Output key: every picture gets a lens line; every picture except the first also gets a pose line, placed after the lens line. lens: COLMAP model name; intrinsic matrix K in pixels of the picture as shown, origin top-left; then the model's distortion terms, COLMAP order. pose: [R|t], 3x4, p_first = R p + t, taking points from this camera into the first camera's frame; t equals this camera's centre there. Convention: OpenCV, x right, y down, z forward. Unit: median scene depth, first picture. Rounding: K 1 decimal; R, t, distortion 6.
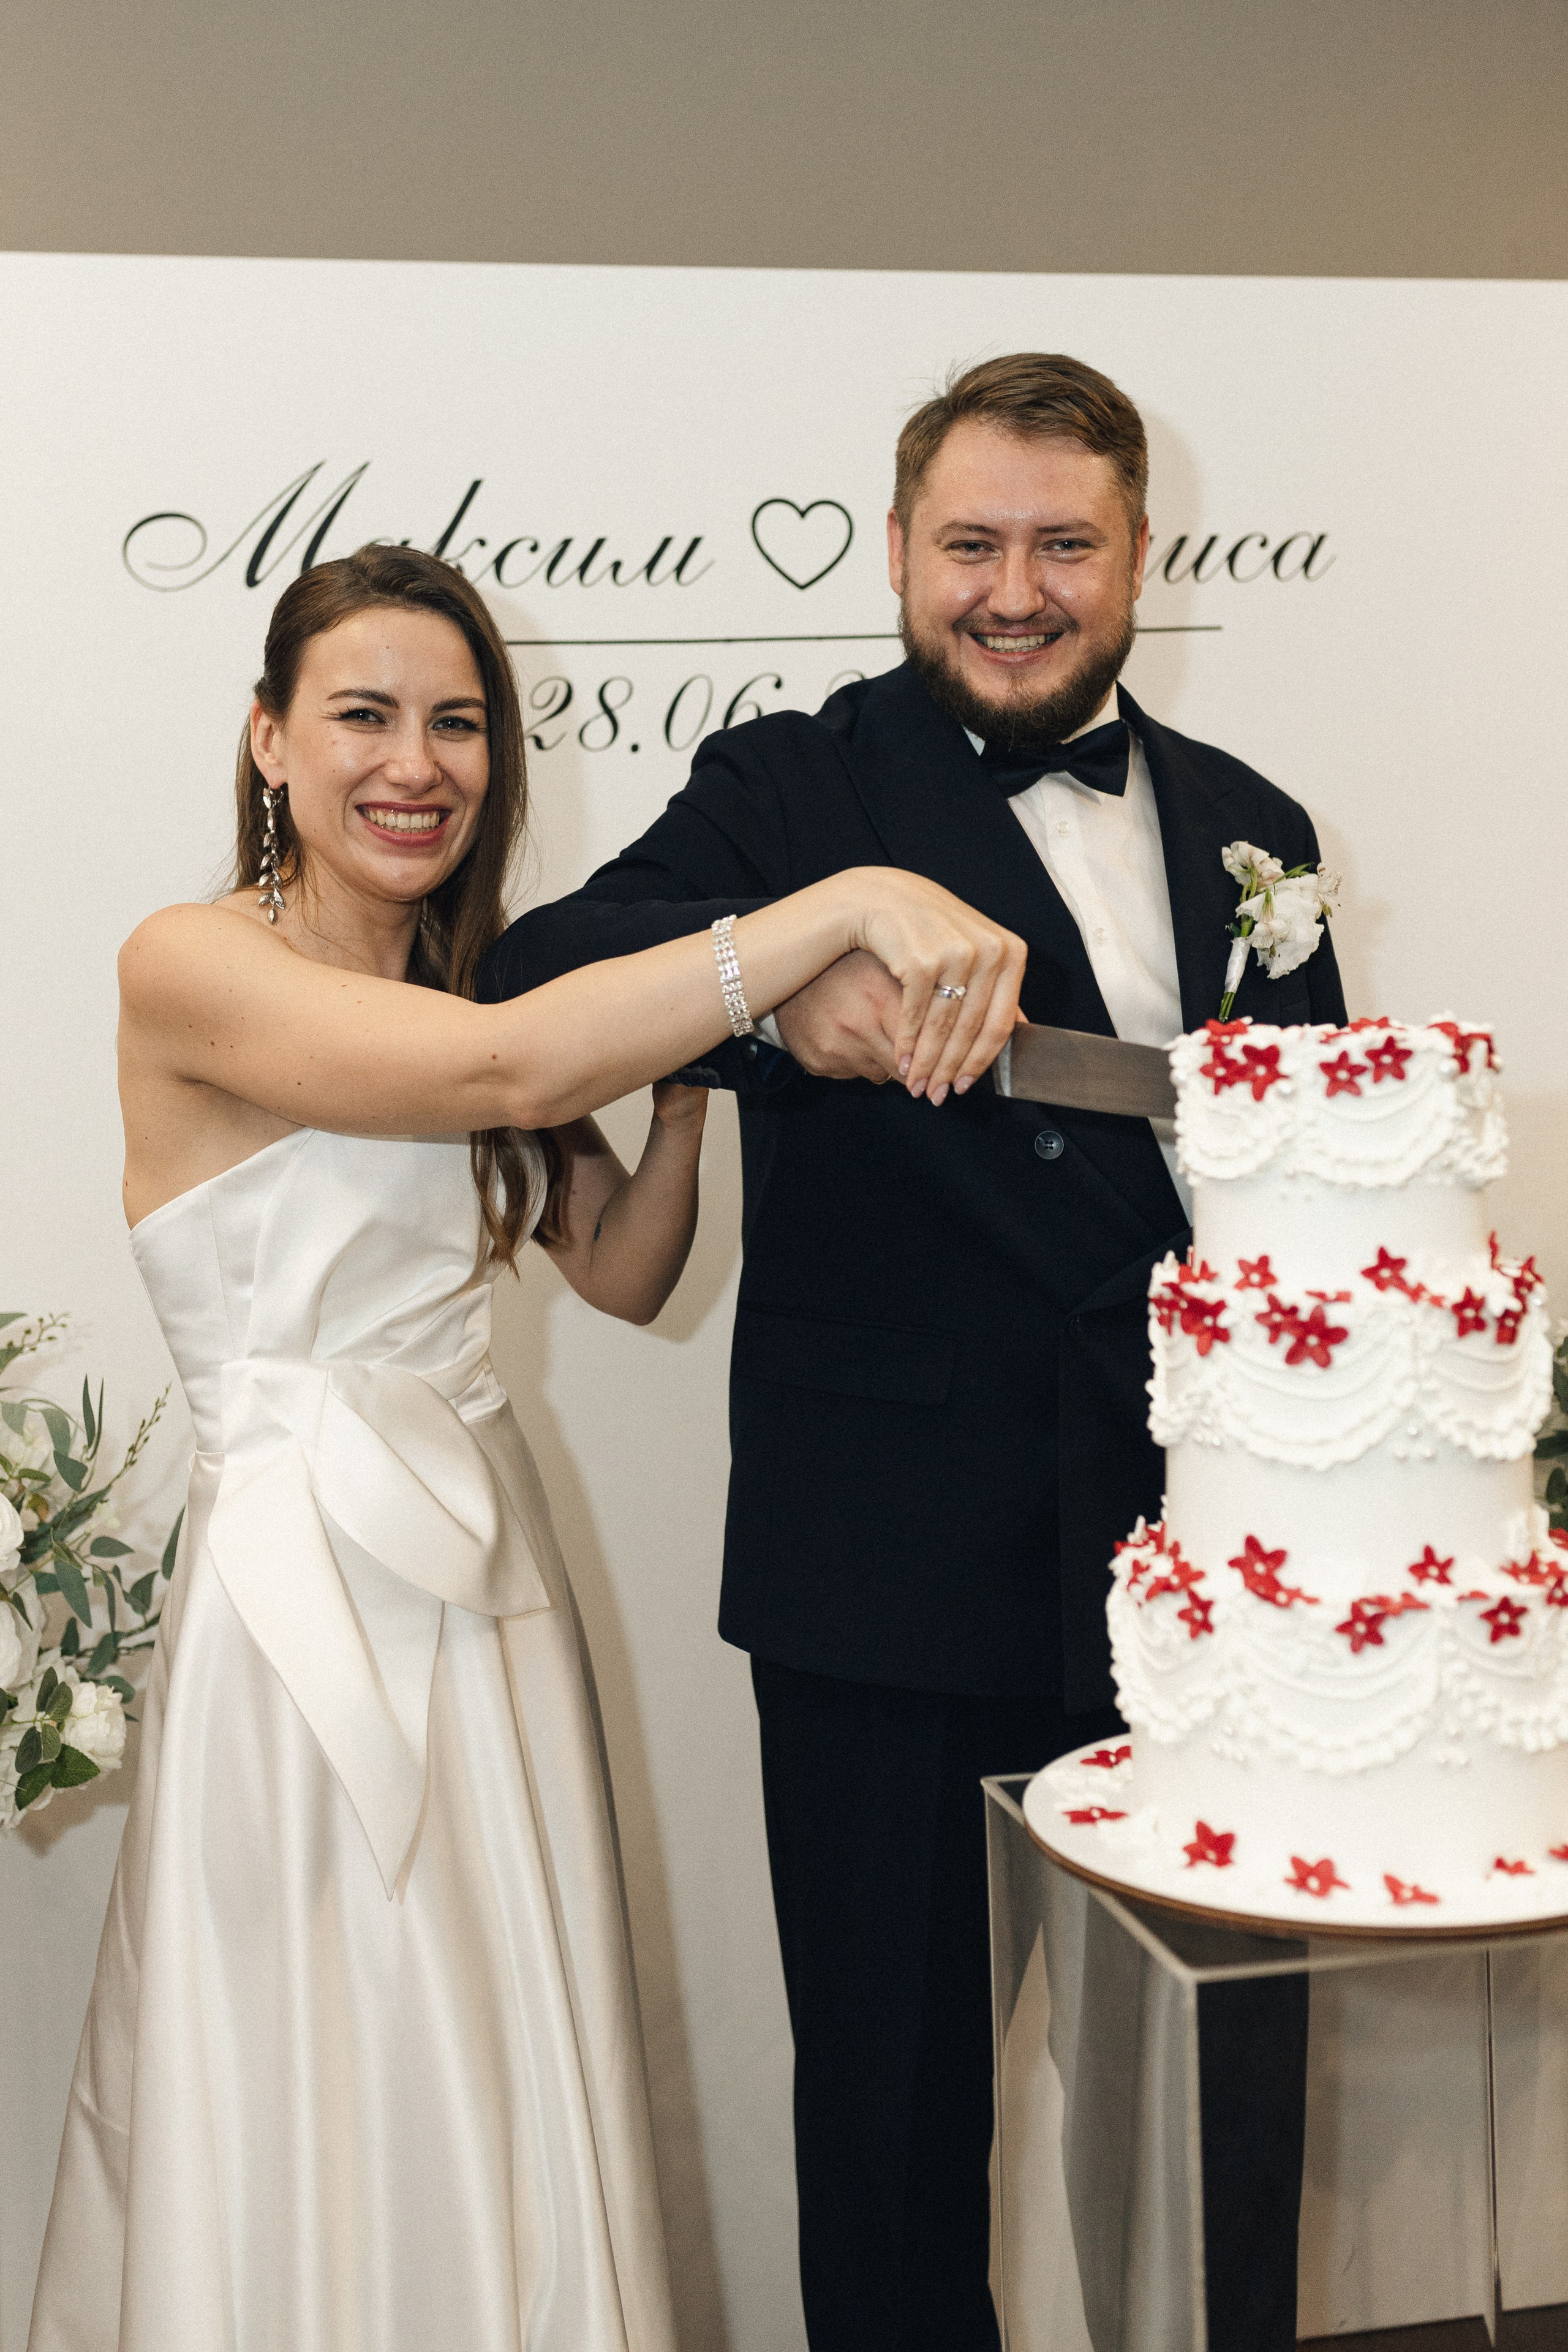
lens RADIAL K [[2590.4, 0, 675.0], [0, 2590.4, 1075.4], [0, 0, 1]] dist [0.017794, 0.000000]
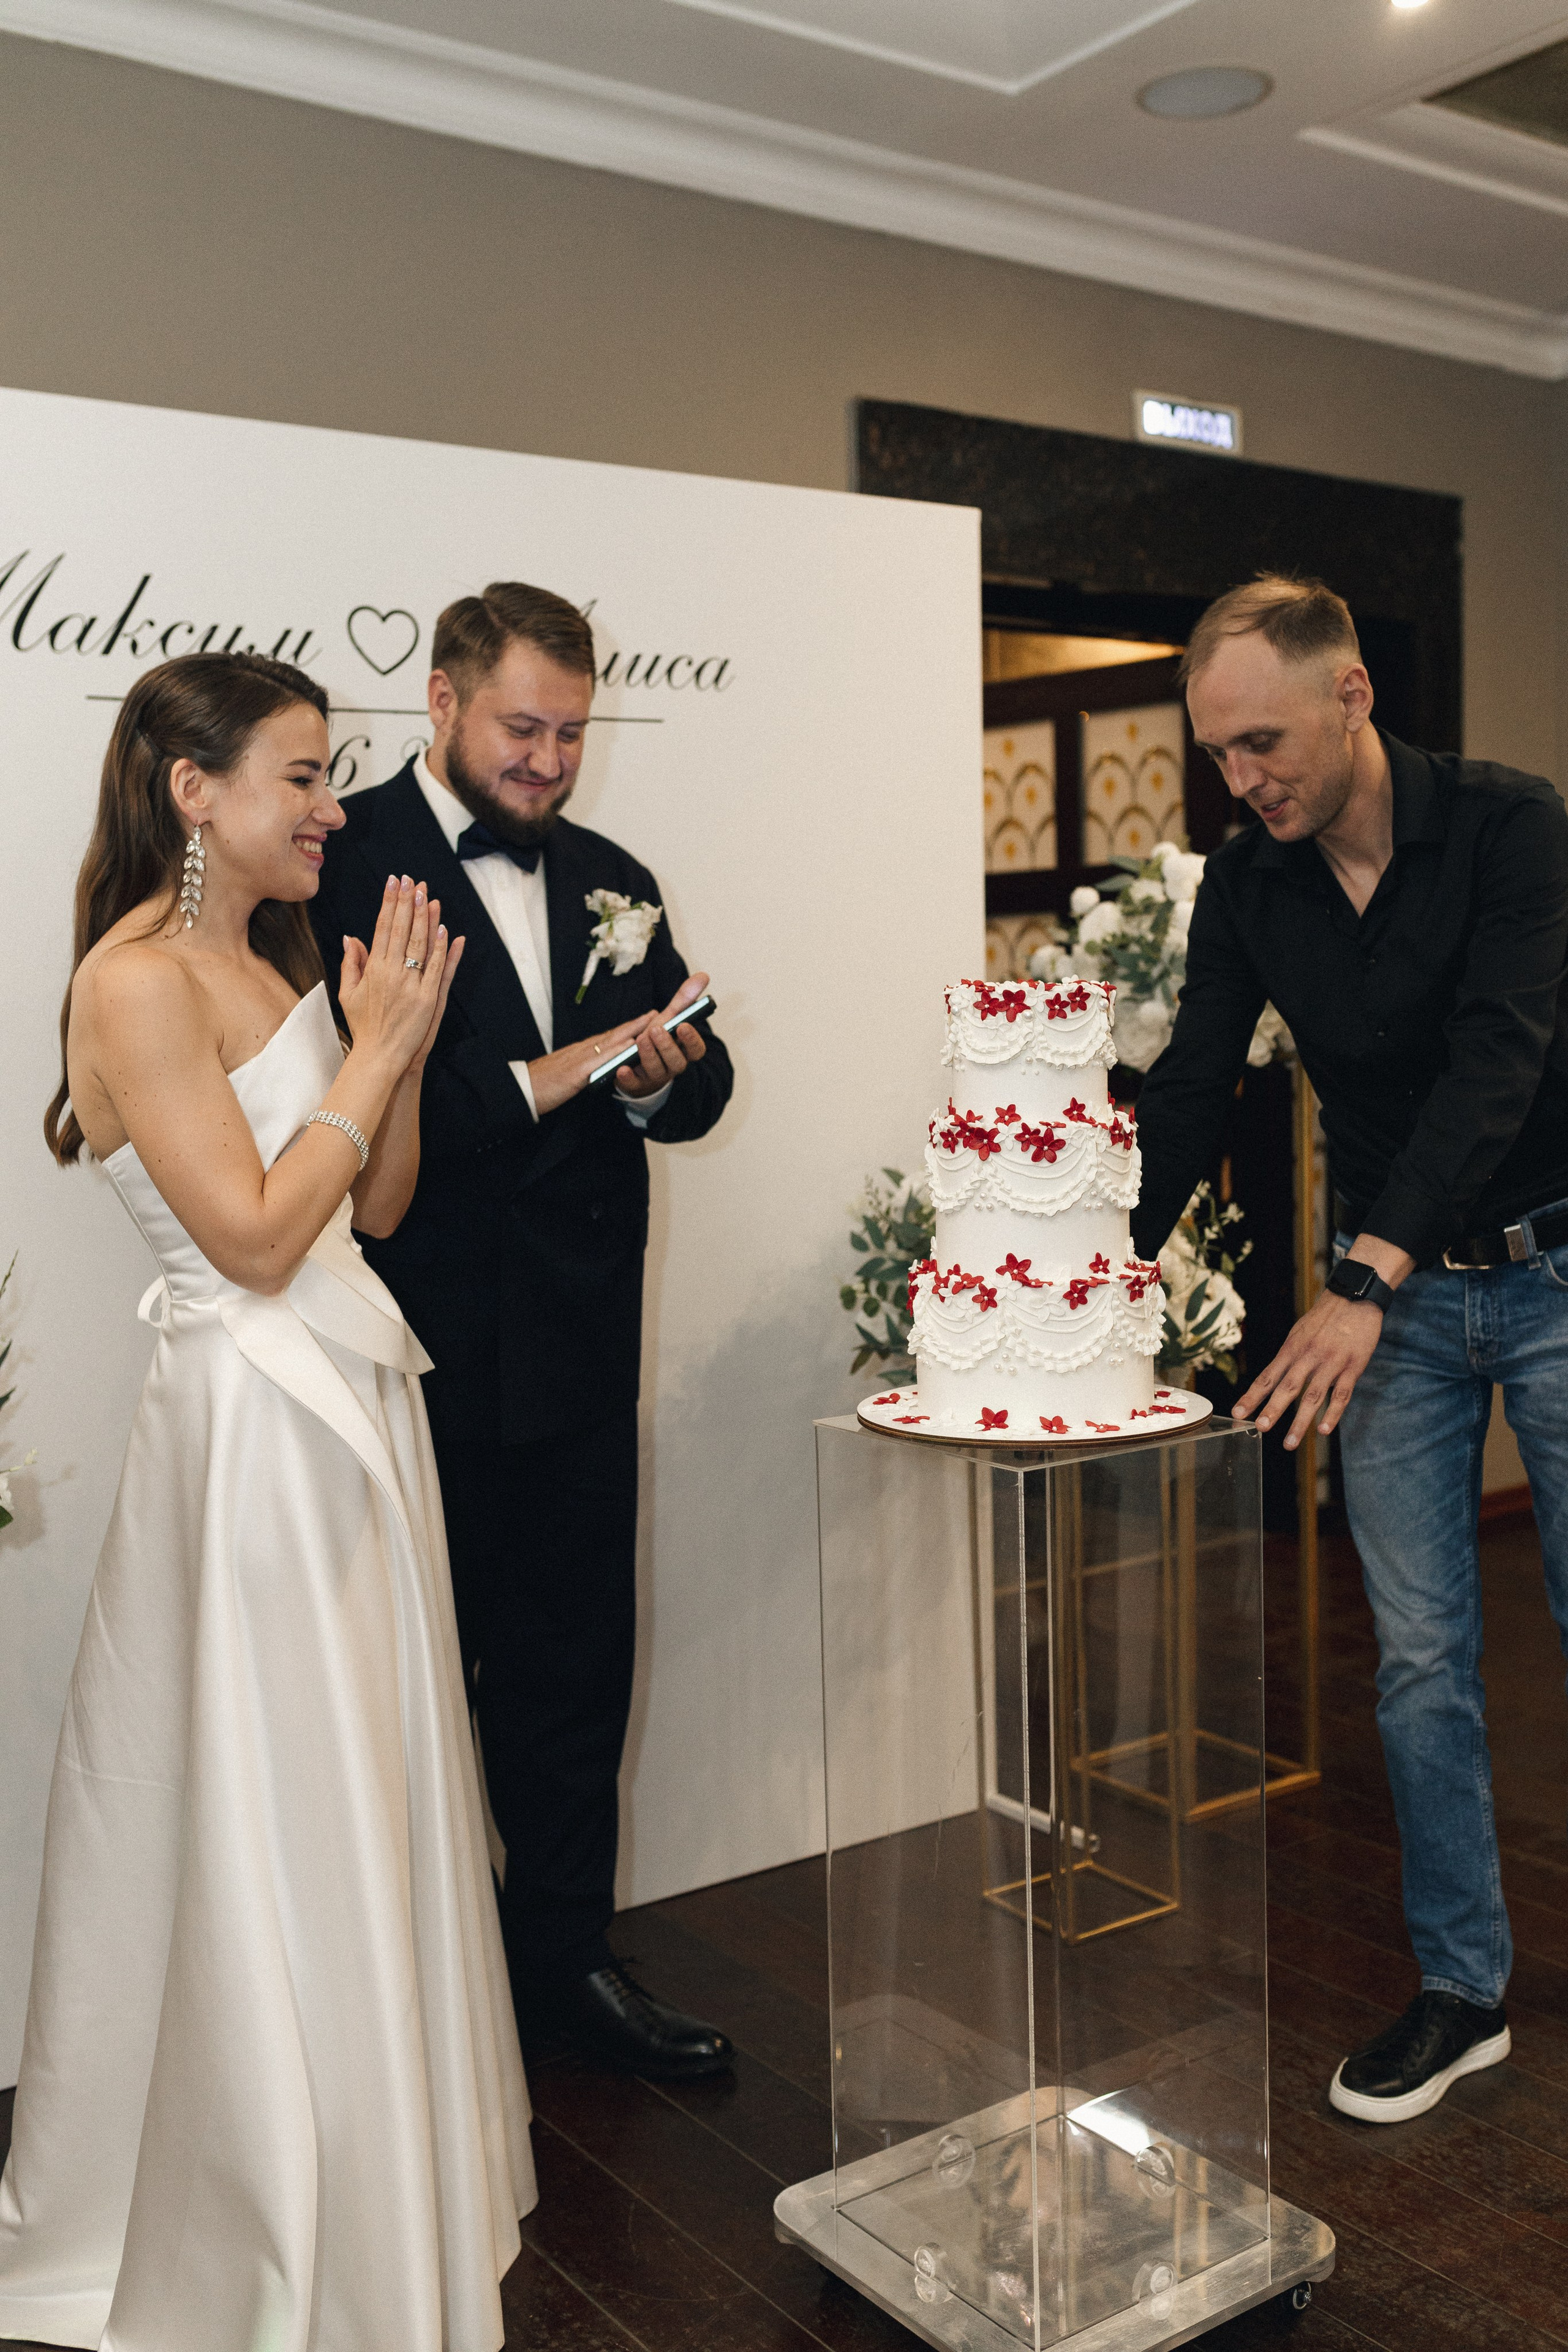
lens RADIAL K [[2251.9, 0, 779.8], [0, 2251.9, 1185.0], [0, 0, 1]] dist [0.018737, 0.000000]
pose [[0.912883, -0.034652, 0.406747, -0.589050], [0.011096, 0.998129, 0.060131, 0.027476], [-0.408070, -0.050379, 0.911560, -0.412651]]
